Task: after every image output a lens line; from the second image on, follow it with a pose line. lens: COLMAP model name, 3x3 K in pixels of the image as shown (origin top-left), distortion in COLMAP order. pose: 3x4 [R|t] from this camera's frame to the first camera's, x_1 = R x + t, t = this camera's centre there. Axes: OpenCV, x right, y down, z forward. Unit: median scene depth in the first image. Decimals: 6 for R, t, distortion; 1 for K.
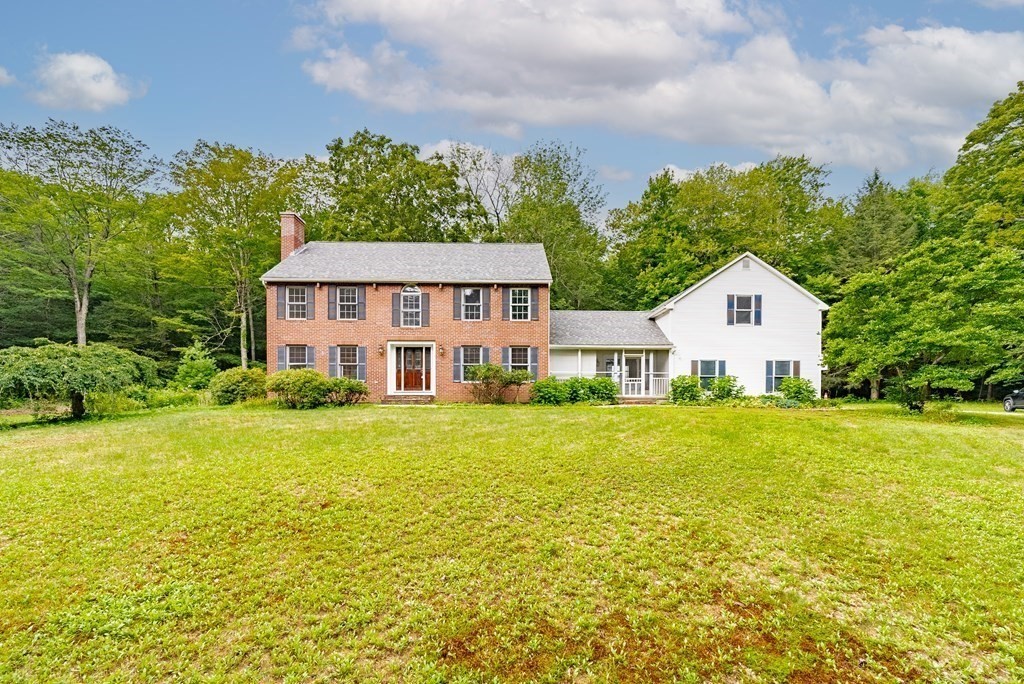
lens RADIAL K [[423.8, 0, 496.3], [0, 423.8, 367.9], [0, 0, 1]] dist [0.001232, -0.001308]
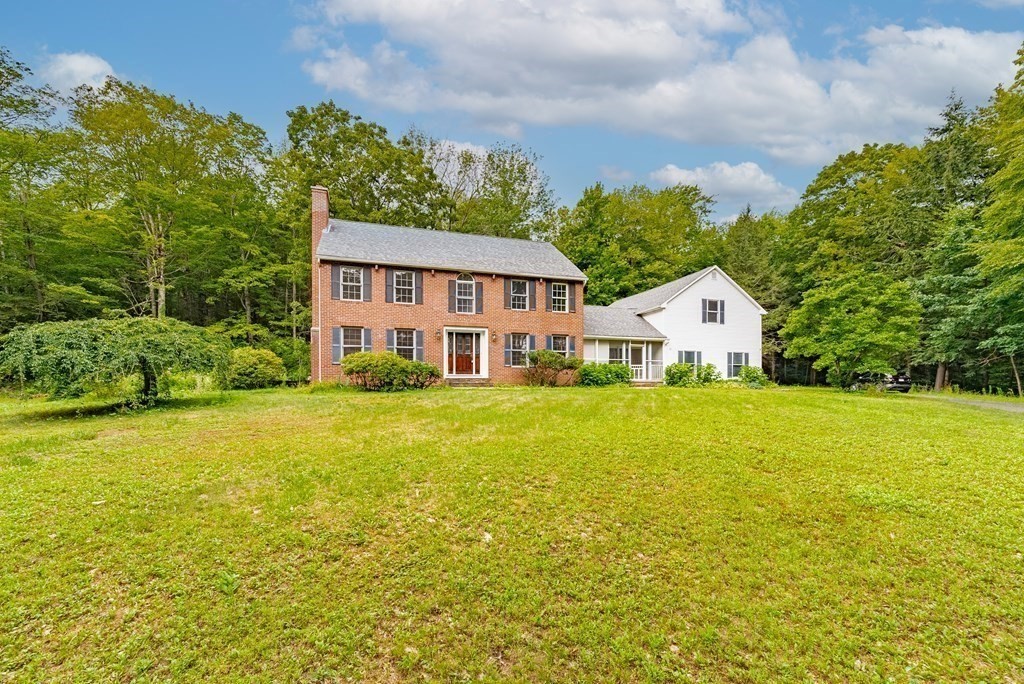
lens RADIAL K [[423.8, 0, 481.1], [0, 423.8, 352.1], [0, 0, 1]] dist [0.001232, -0.001308]
pose [[0.960830, 0.019423, 0.276456, -0.439546], [-0.017898, 0.999808, -0.008037, 0.006508], [-0.276559, 0.002774, 0.960993, -0.018708]]
